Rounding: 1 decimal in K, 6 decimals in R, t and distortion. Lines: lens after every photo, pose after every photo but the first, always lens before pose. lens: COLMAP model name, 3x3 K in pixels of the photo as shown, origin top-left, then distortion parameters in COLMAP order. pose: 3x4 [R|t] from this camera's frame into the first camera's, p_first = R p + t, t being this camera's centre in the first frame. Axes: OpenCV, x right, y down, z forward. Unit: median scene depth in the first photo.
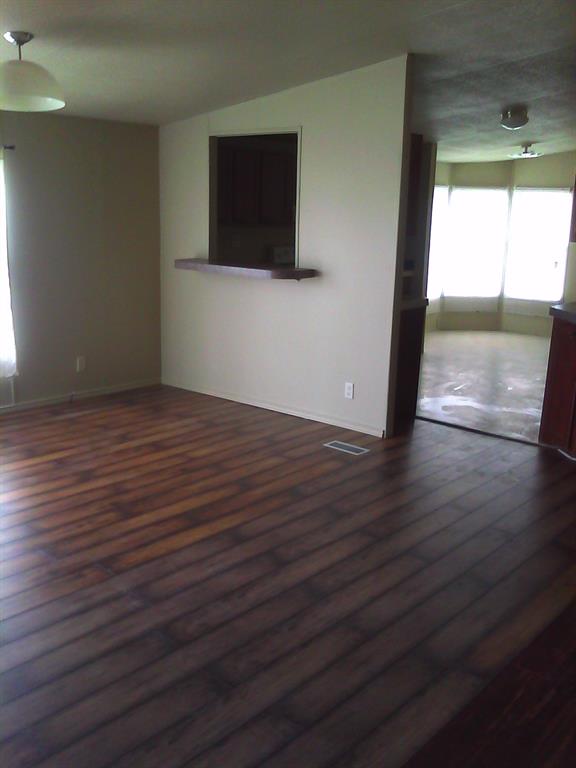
lens RADIAL K [[719.5, 0, 288.0], [0, 719.5, 384.0], [0, 0, 1]] dist [0.010327, -0.111318]
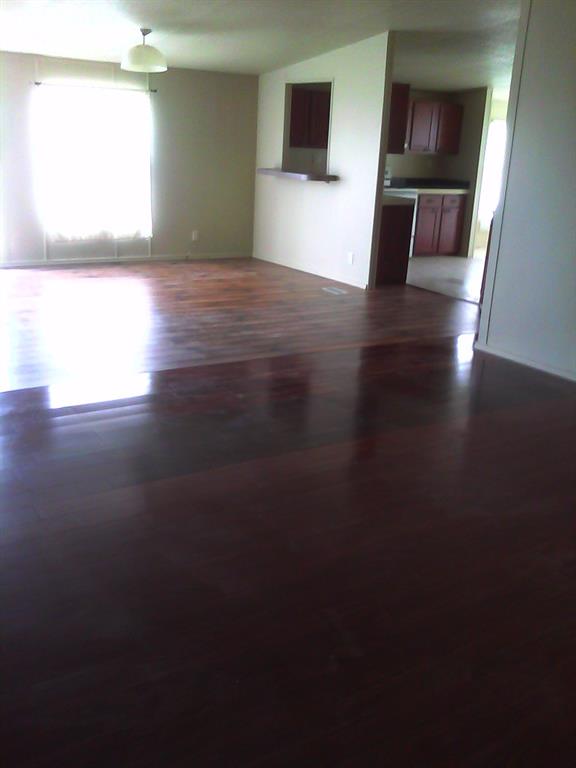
lens RADIAL K [[747.4, 0, 284.4], [0, 747.4, 348.2], [0, 0, 1]] dist [0.041155, -0.011073]
pose [[0.954833, 0.100890, -0.279491, 0.395197], [-0.093225, 0.994816, 0.040619, 0.140702], [0.282140, -0.012729, 0.959289, -0.512880]]
